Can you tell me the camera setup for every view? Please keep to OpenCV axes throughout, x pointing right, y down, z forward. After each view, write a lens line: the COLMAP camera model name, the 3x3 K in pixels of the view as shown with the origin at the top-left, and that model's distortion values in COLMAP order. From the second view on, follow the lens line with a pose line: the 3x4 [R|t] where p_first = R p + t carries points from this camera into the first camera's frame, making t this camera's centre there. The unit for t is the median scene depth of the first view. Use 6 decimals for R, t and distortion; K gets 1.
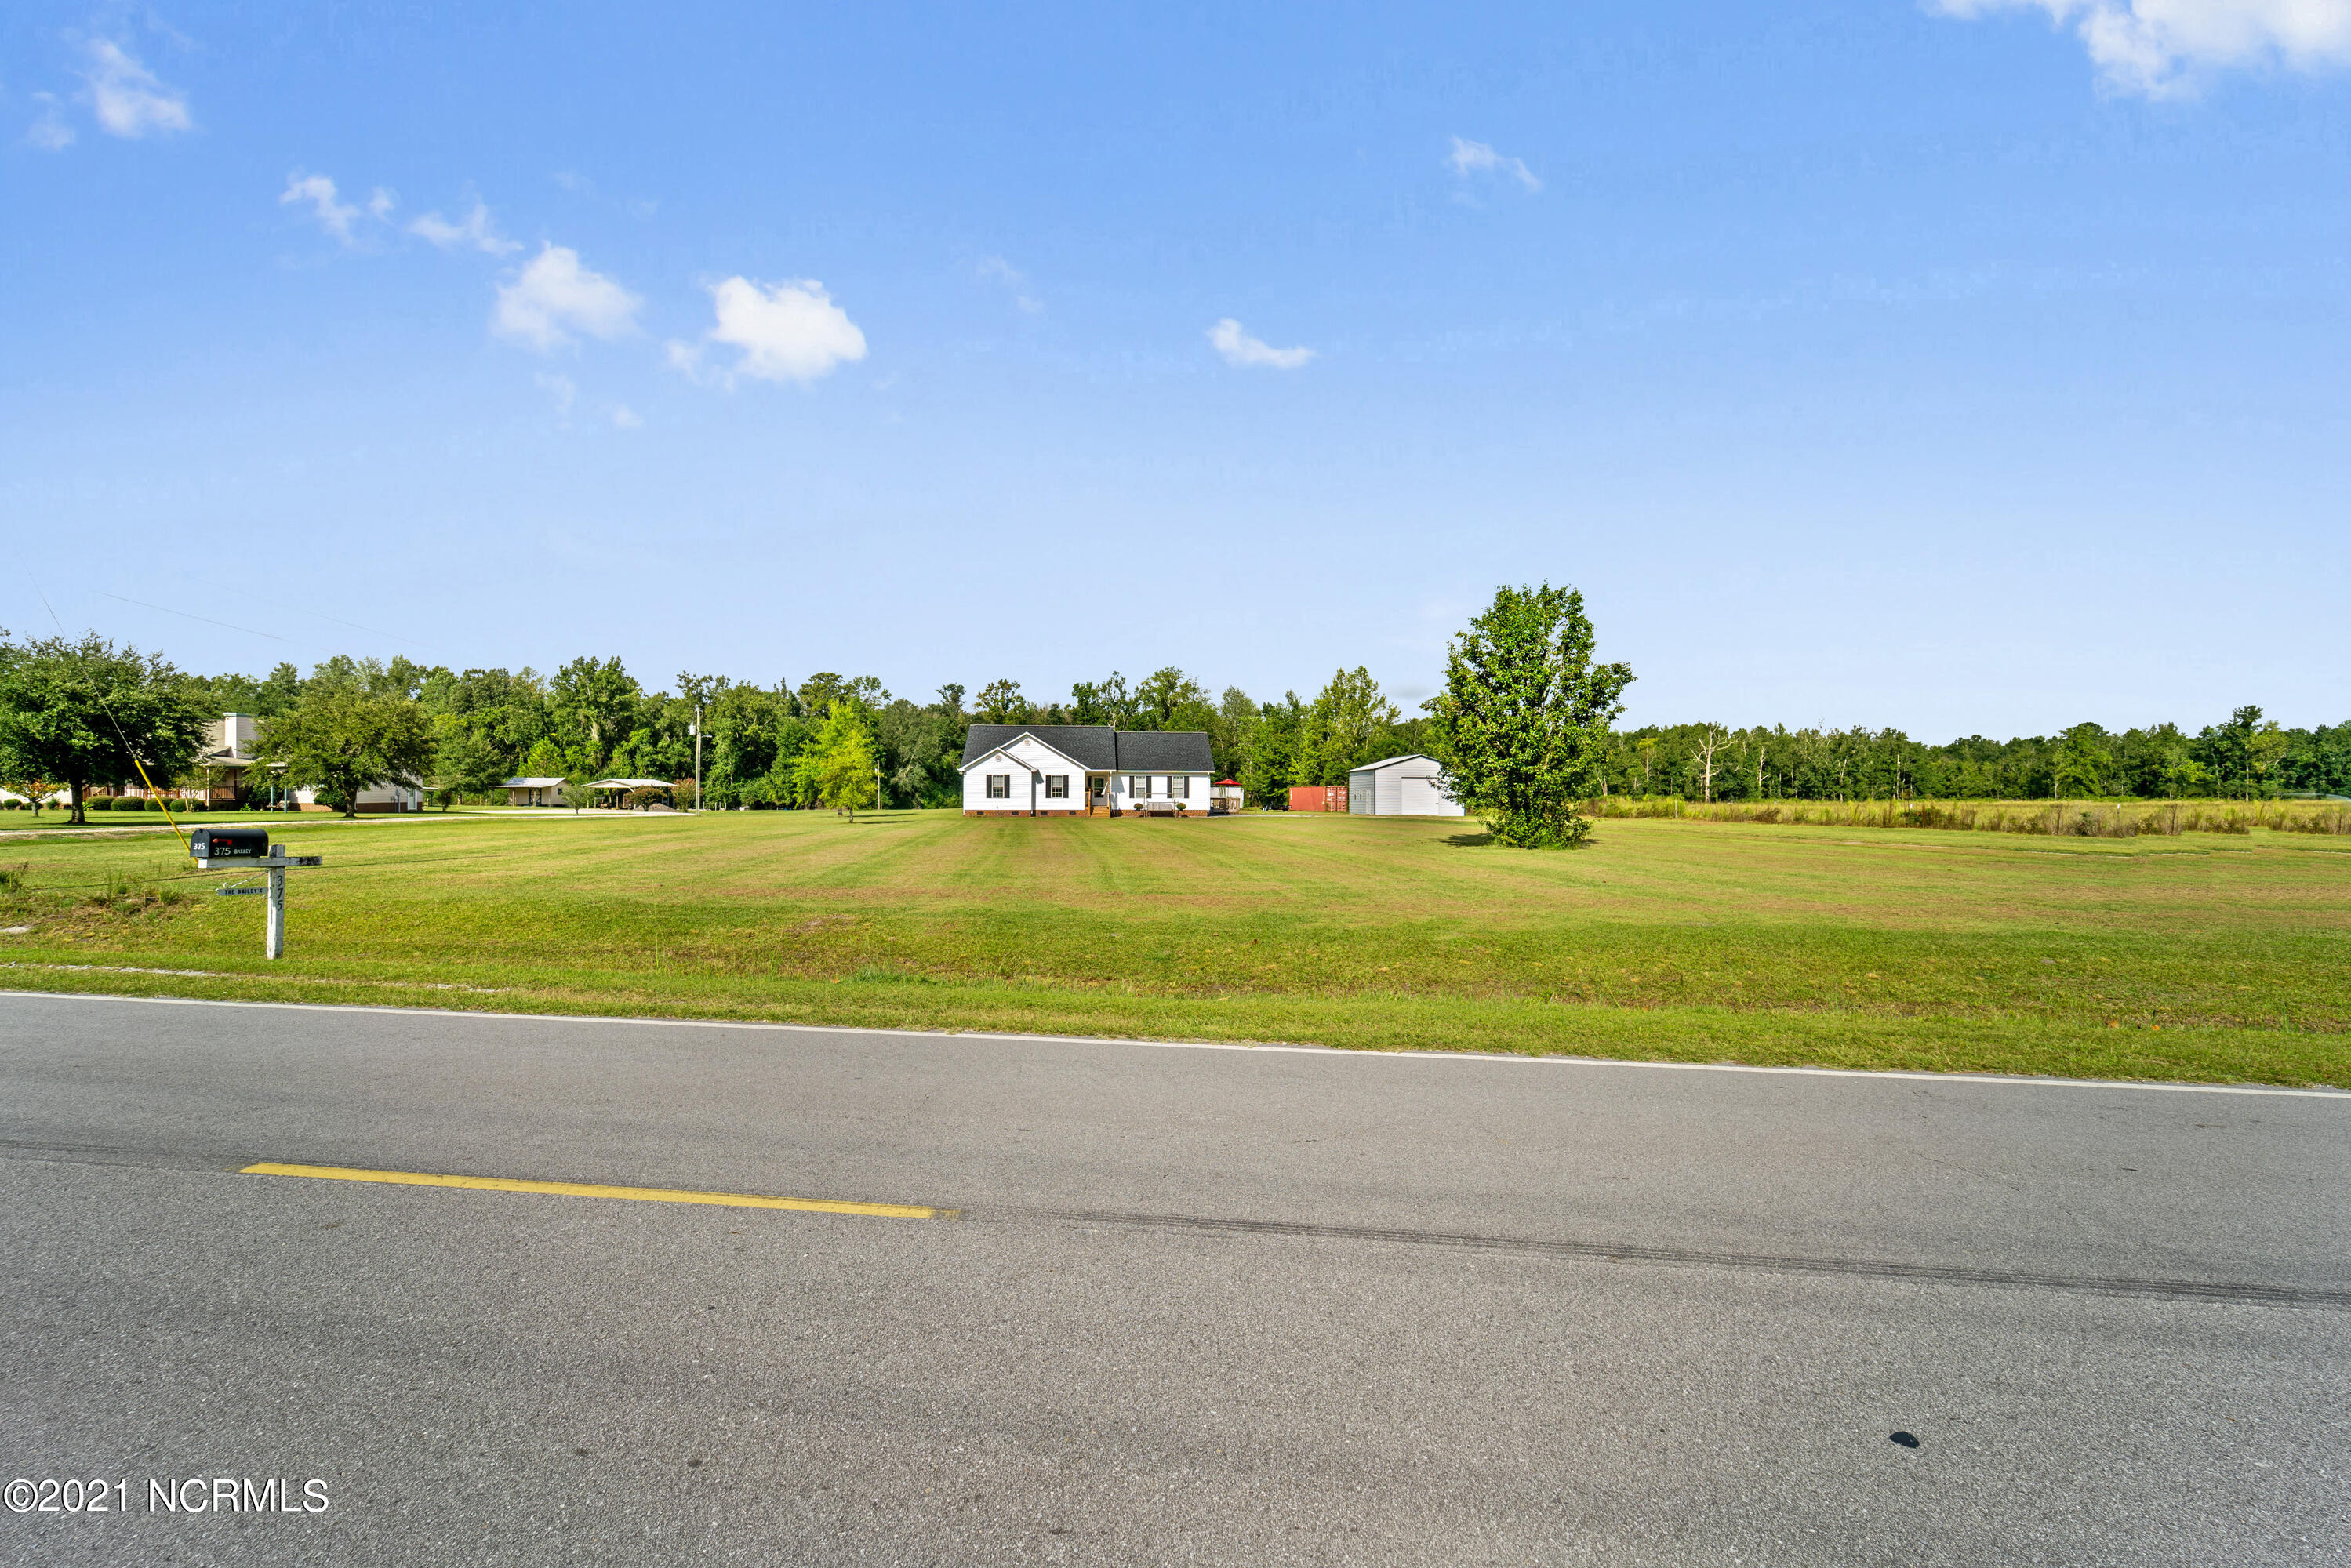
lens RADIAL K [[989.4, 0, 1164.8], [0, 989.4, 786.7], [0, 0, 1]] dist [0.001302, 0.000029]
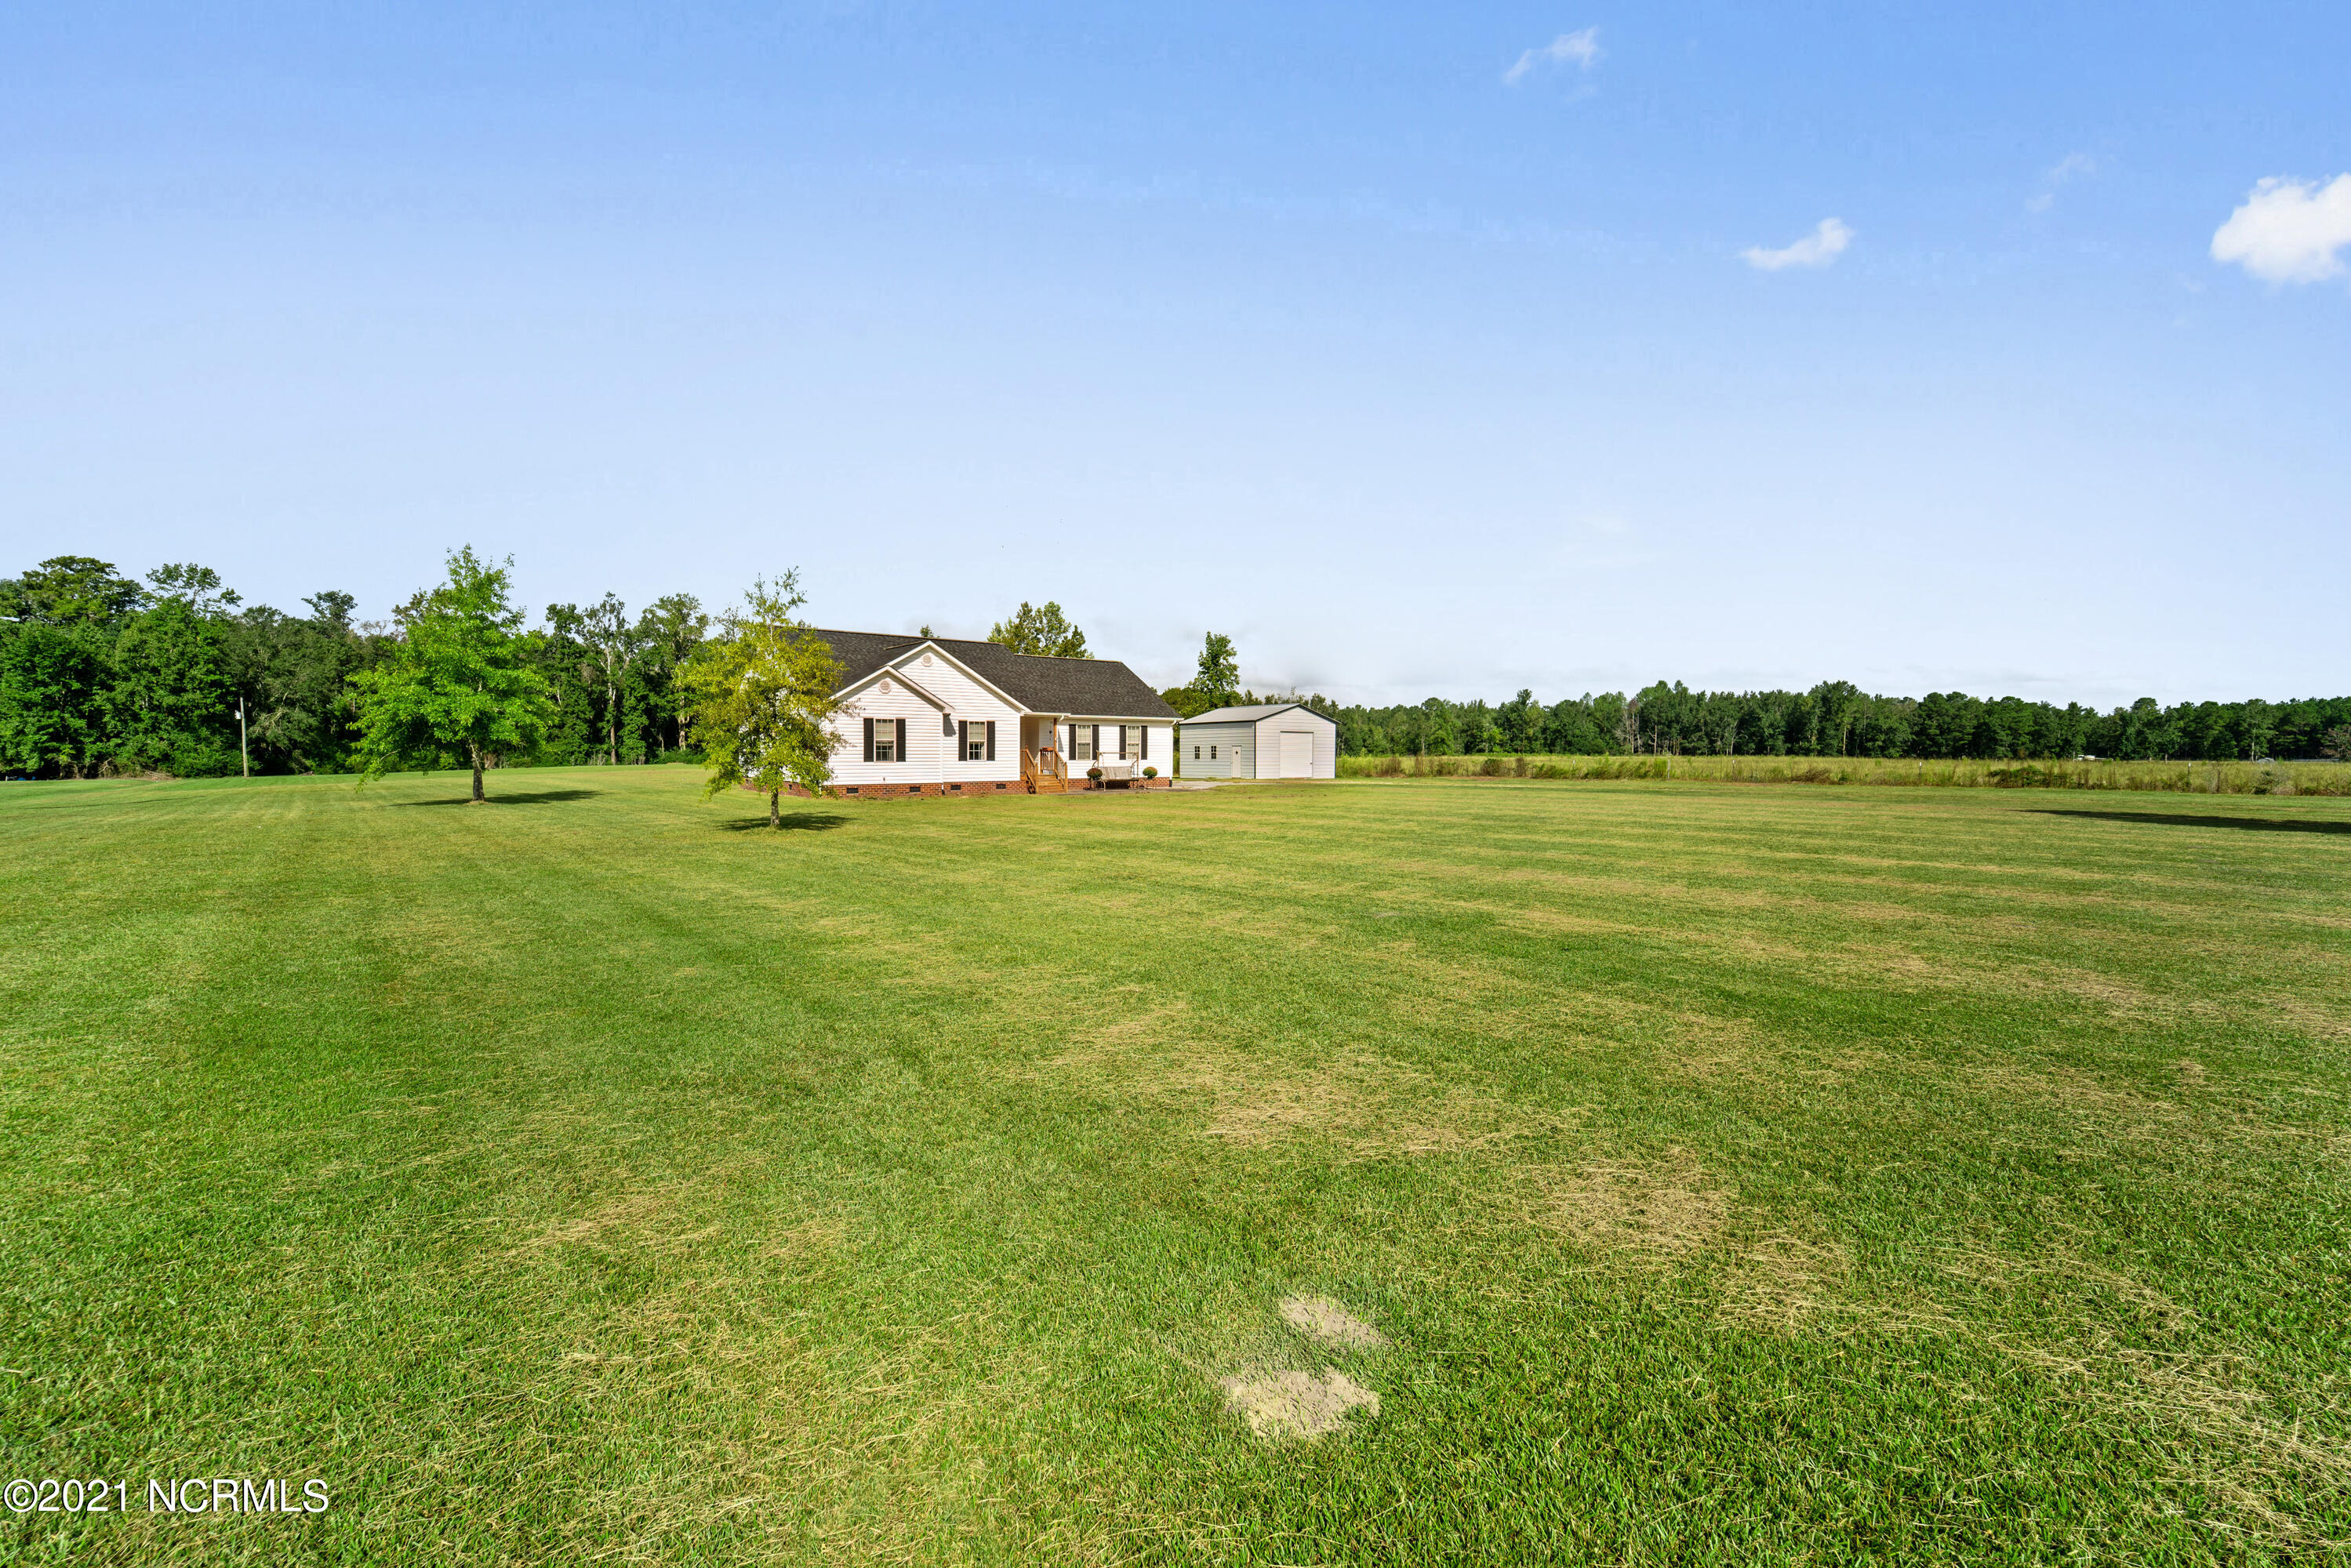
lens RADIAL K [[954.9, 0, 1174.1], [0, 954.9, 777.1], [0, 0, 1]] dist [-0.022980, -0.000289]
pose [[0.835031, -0.015579, 0.549982, -0.148808], [-0.003814, 0.999411, 0.034102, 0.000854], [-0.550189, -0.030574, 0.834480, 0.223389]]
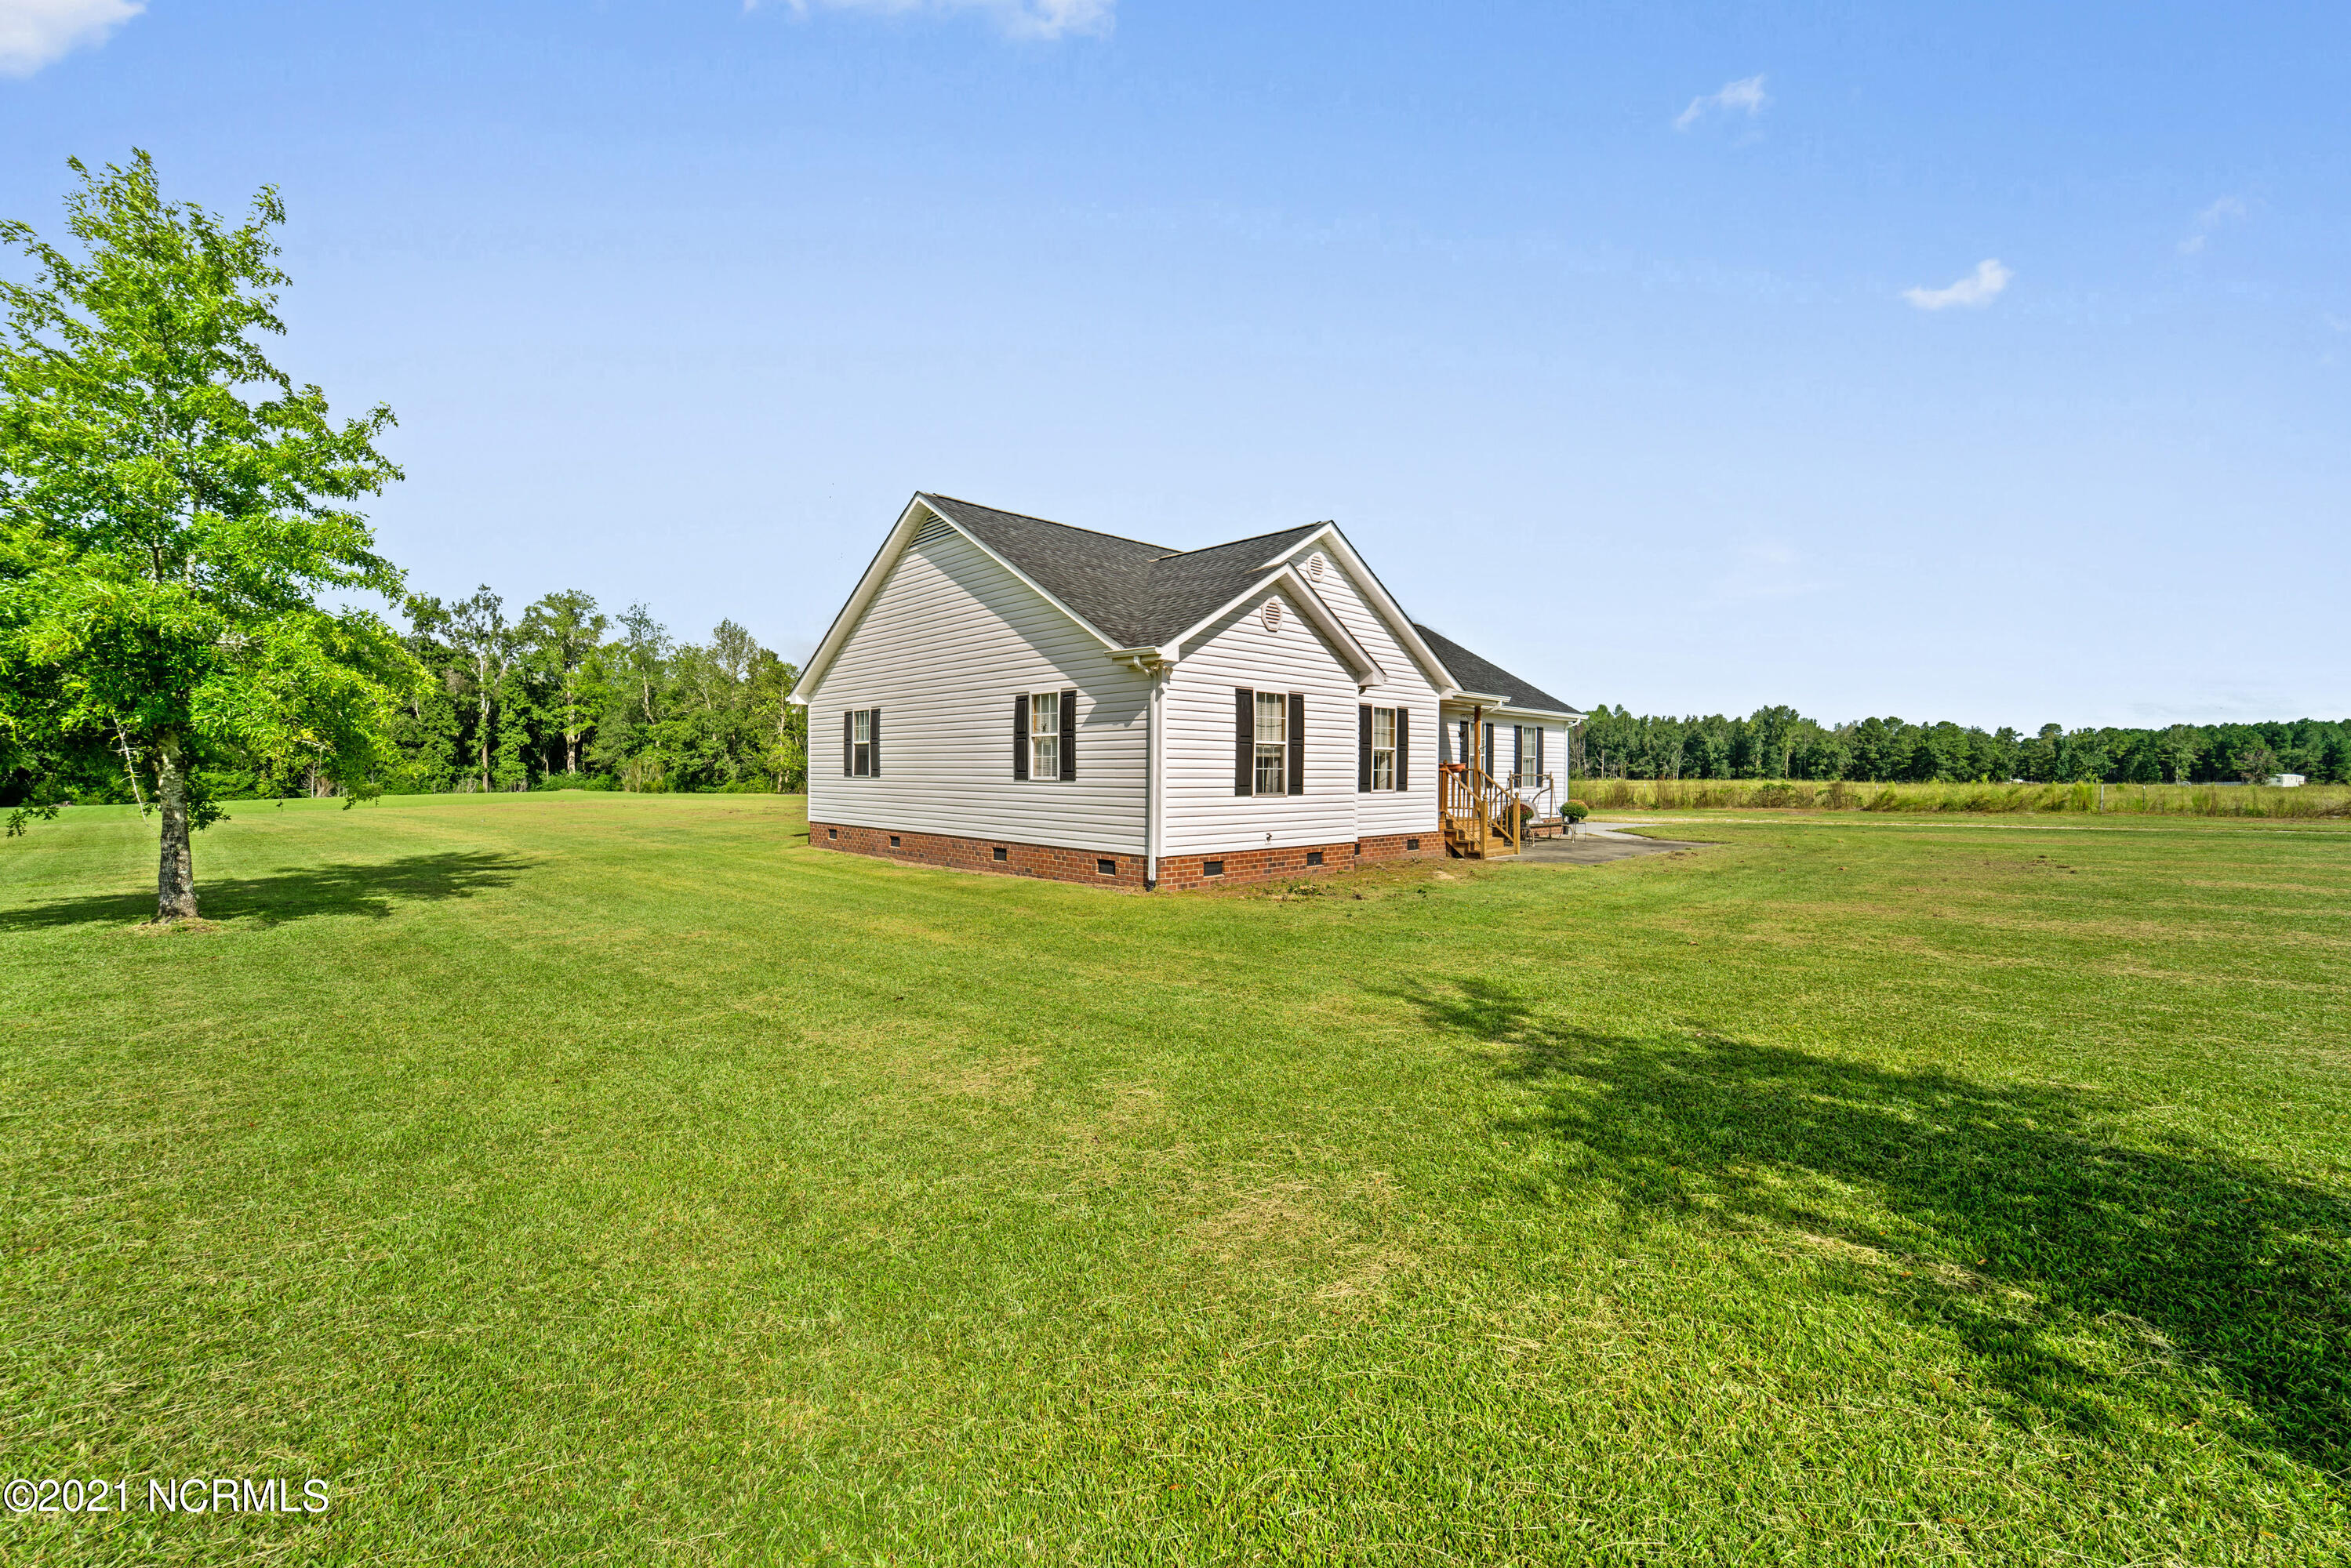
lens RADIAL K [[954.9, 0, 1174.1], [0, 954.9, 777.1], [0, 0, 1]] dist [-0.022980, -0.000289]
pose [[0.774455, -0.001543, 0.632627, -0.148358], [-0.004468, 0.999959, 0.007908, 0.002701], [-0.632613, -0.008951, 0.774416, 0.391990]]
